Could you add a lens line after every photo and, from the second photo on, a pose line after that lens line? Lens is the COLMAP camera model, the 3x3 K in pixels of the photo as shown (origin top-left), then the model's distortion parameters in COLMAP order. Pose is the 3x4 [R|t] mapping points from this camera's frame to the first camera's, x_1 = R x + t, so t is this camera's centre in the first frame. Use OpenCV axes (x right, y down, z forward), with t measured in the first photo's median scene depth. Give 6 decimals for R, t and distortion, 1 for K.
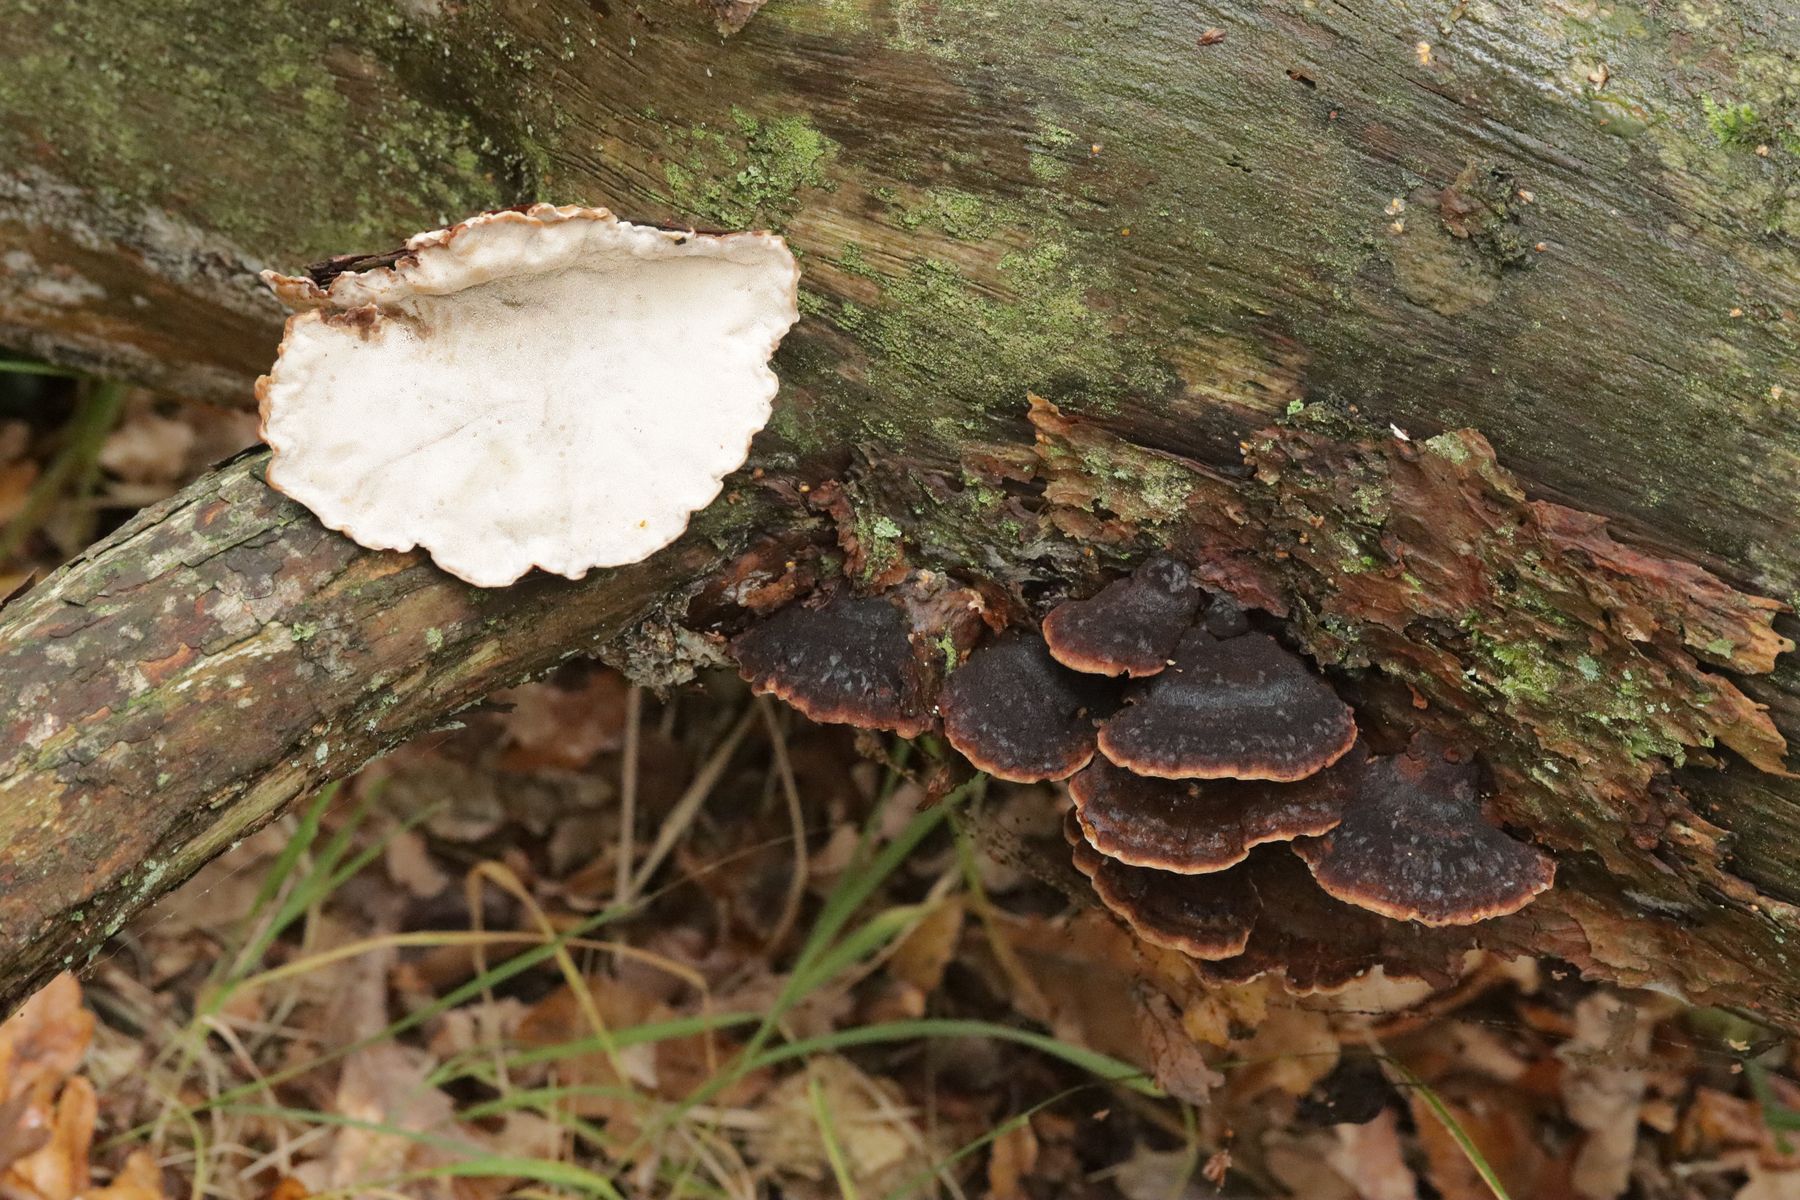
lens RADIAL K [[5567.4, 0, 900.0], [0, 5567.4, 600.0], [0, 0, 1]] dist [0.041031, -1.601259]
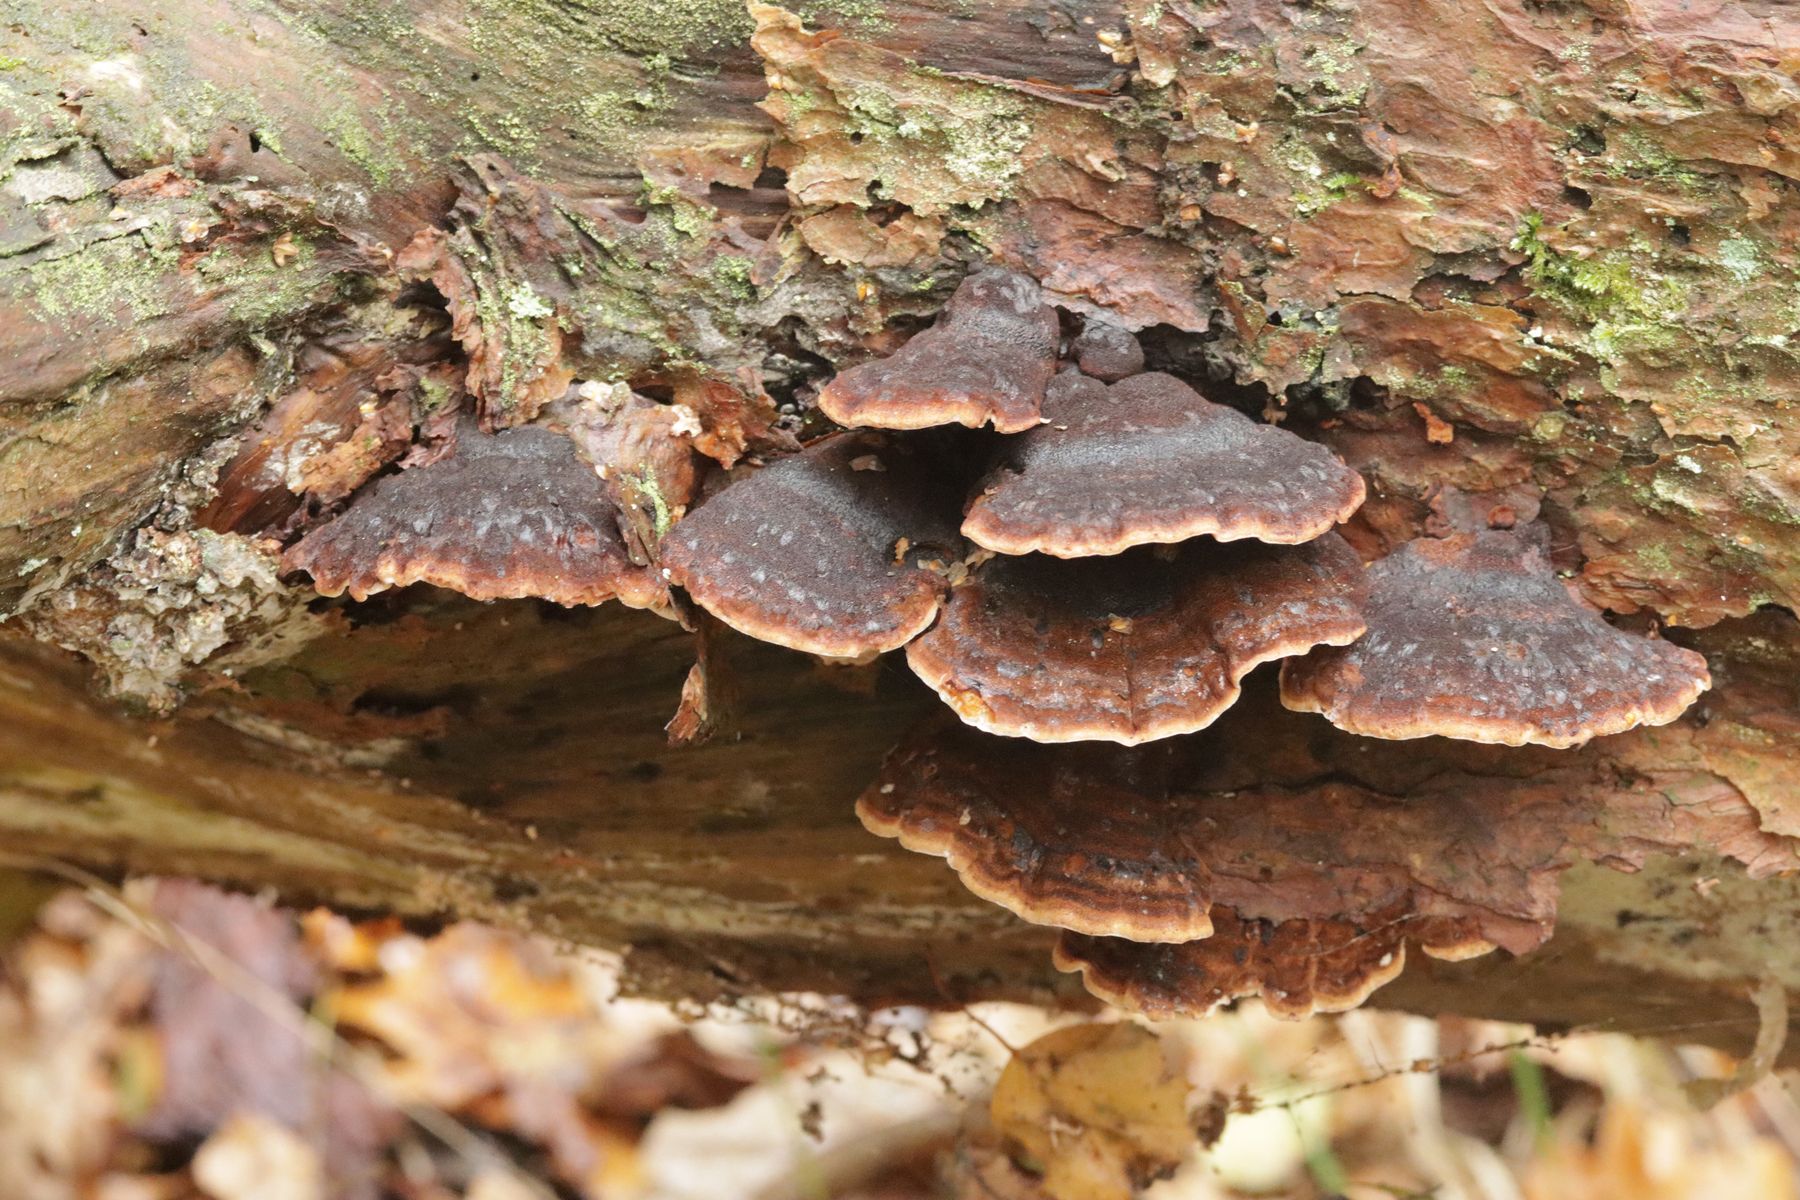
lens RADIAL K [[5567.4, 0, 900.0], [0, 5567.4, 600.0], [0, 0, 1]] dist [0.041031, -1.601259]
pose [[0.950733, -0.120056, 0.285821, -0.141460], [0.203203, 0.937624, -0.282081, 0.197023], [-0.234127, 0.326264, 0.915826, 0.455954]]
